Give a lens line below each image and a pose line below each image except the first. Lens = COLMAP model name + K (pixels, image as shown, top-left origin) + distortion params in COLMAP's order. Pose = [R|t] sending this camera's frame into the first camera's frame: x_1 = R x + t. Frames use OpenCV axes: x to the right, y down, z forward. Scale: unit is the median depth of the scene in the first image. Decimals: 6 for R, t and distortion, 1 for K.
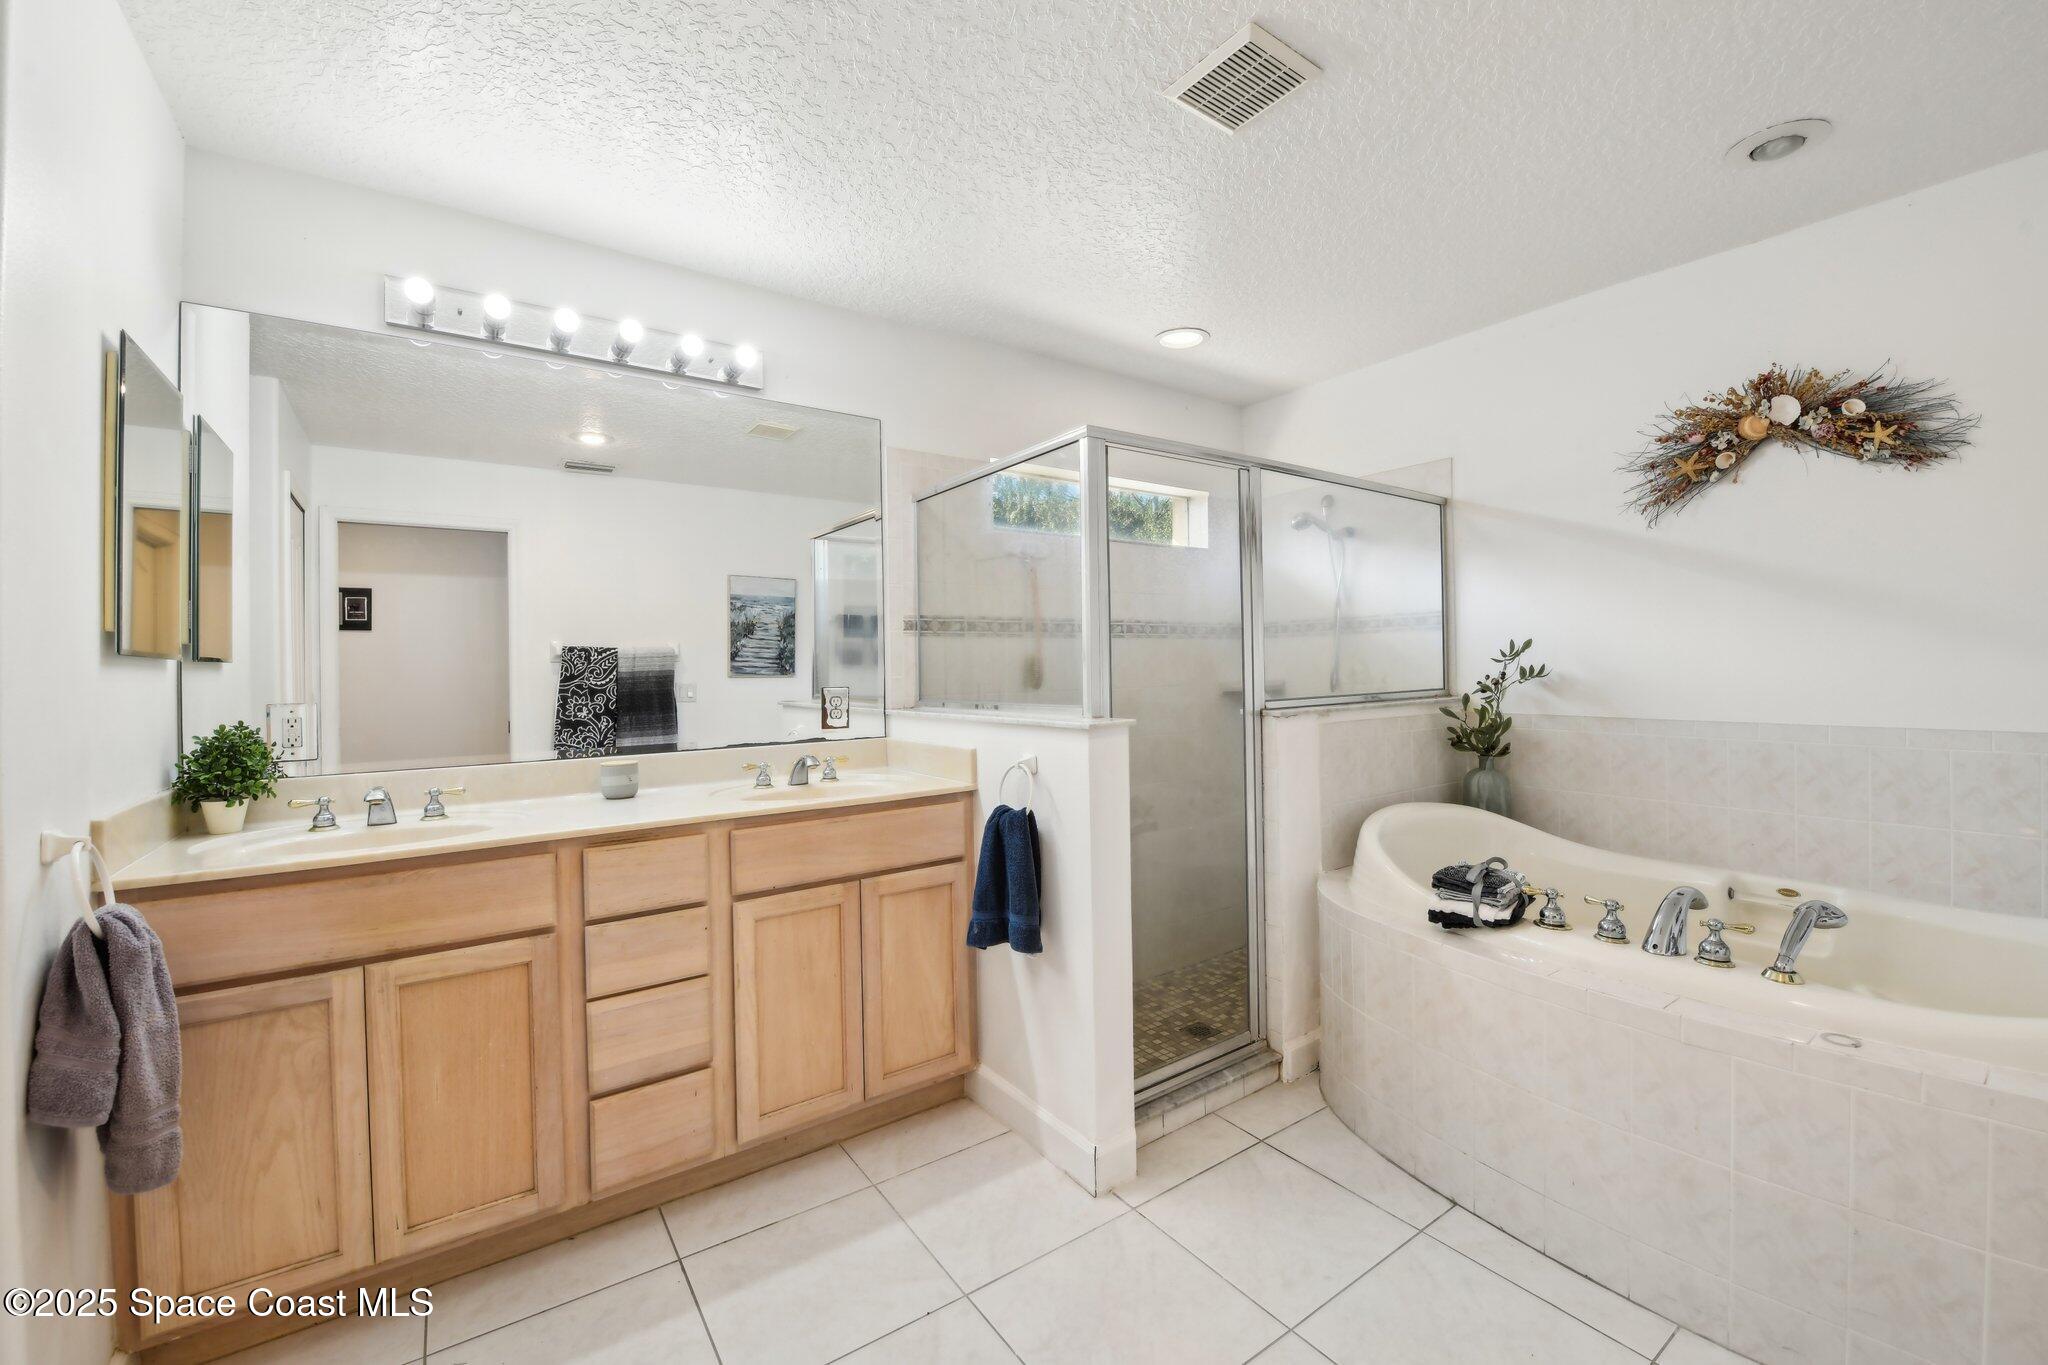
lens RADIAL K [[830.1, 0, 1057.4], [0, 830.1, 663.5], [0, 0, 1]] dist [-0.000555, -0.011394]
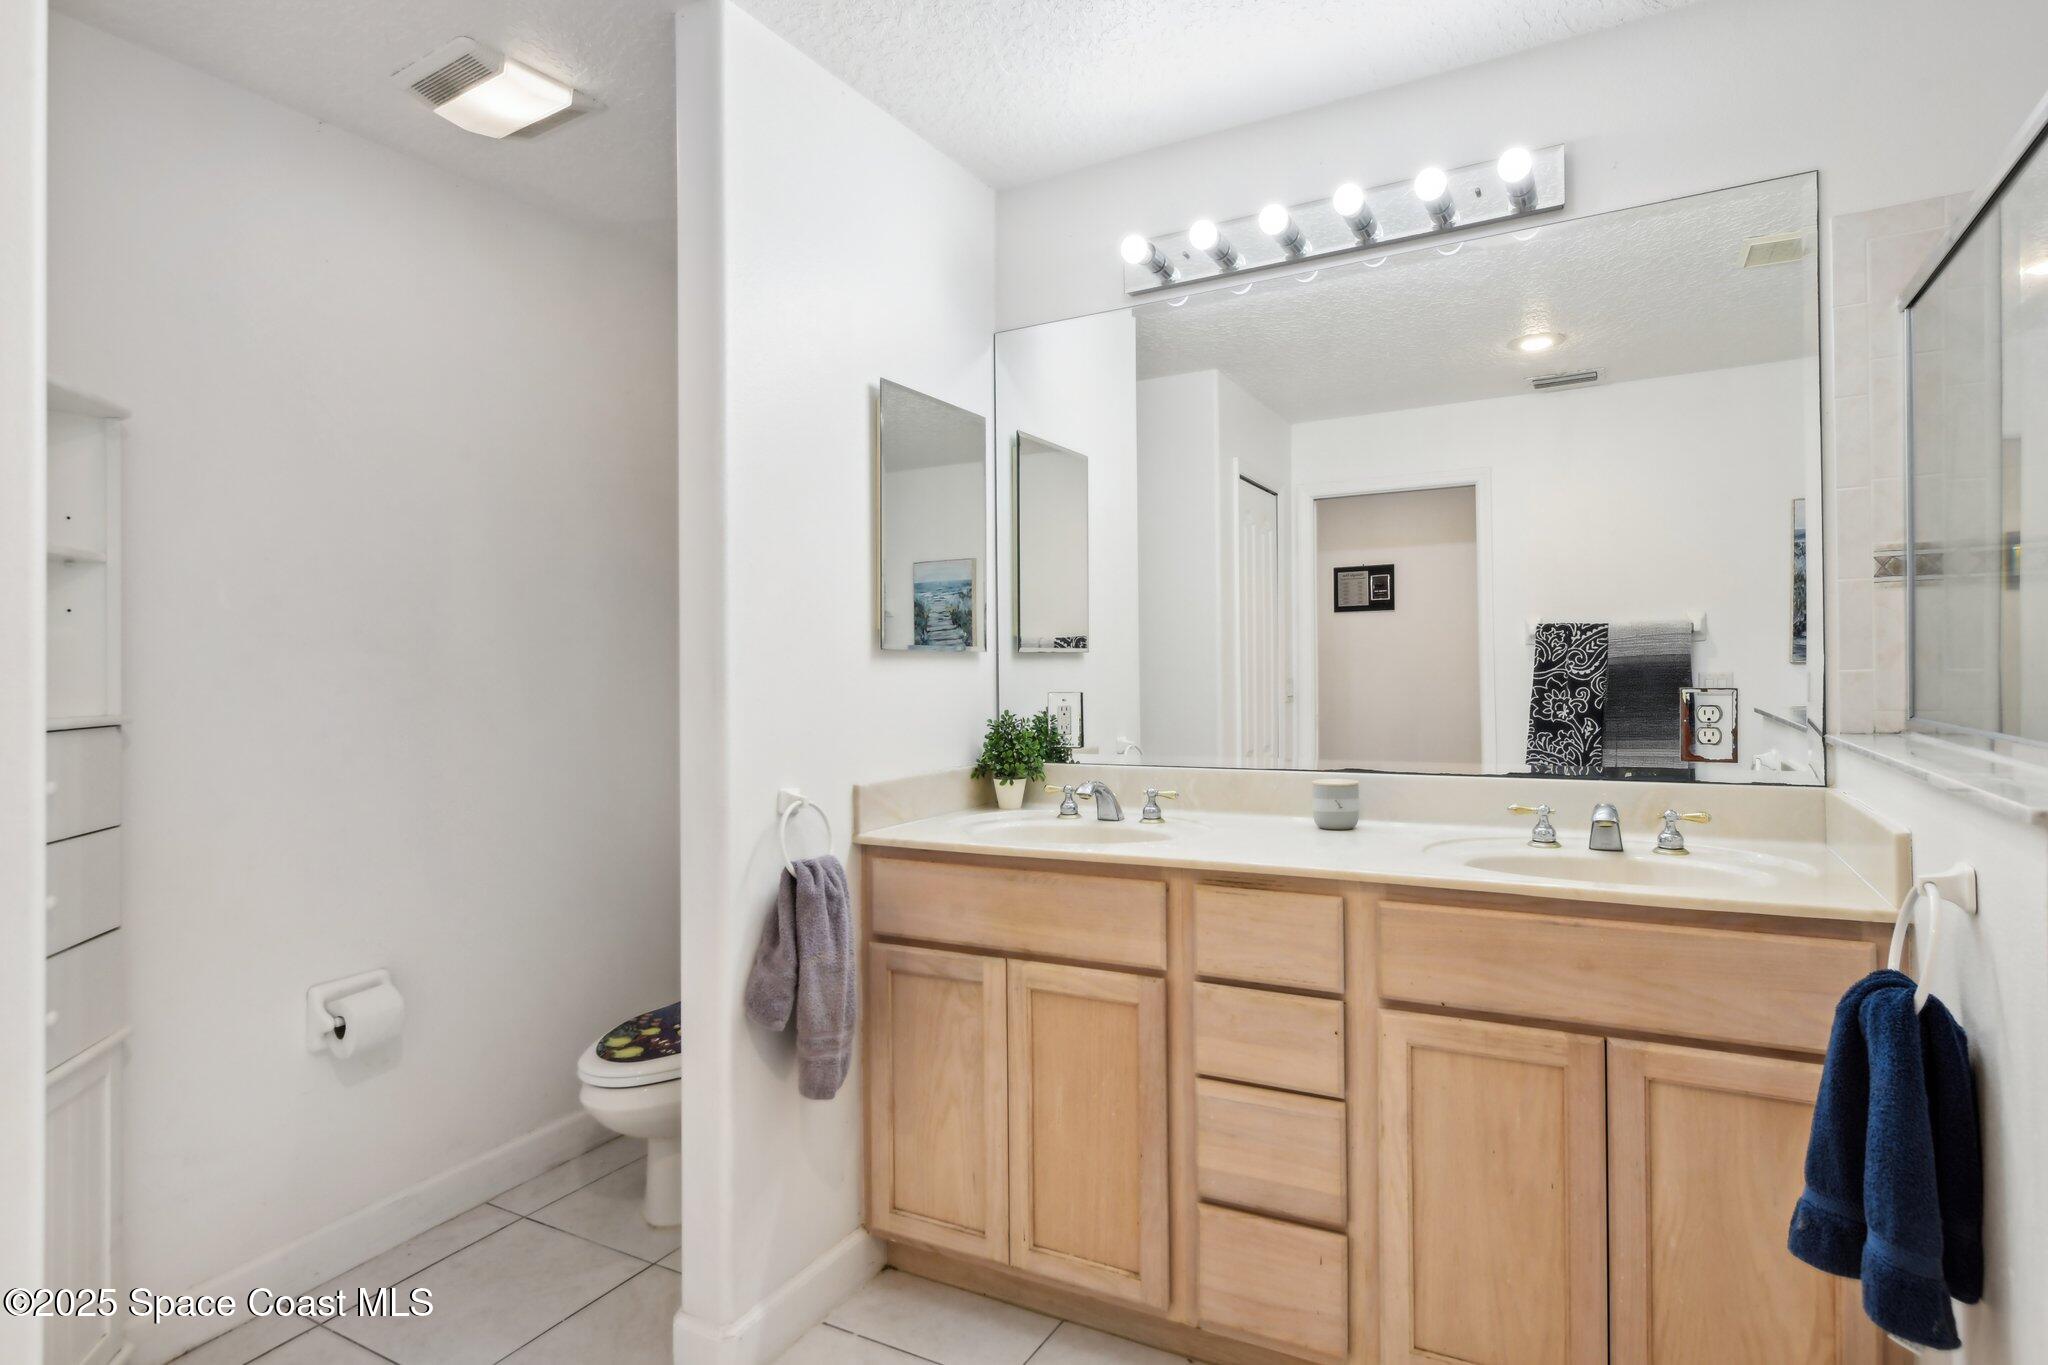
lens RADIAL K [[1088.6, 0, 1027.2], [0, 1088.6, 666.0], [0, 0, 1]] dist [-0.001766, 0.000106]
pose [[0.420532, 0.006867, -0.907252, 0.290050], [0.012357, 0.999835, 0.013296, -0.002449], [0.907194, -0.016803, 0.420378, 0.388063]]
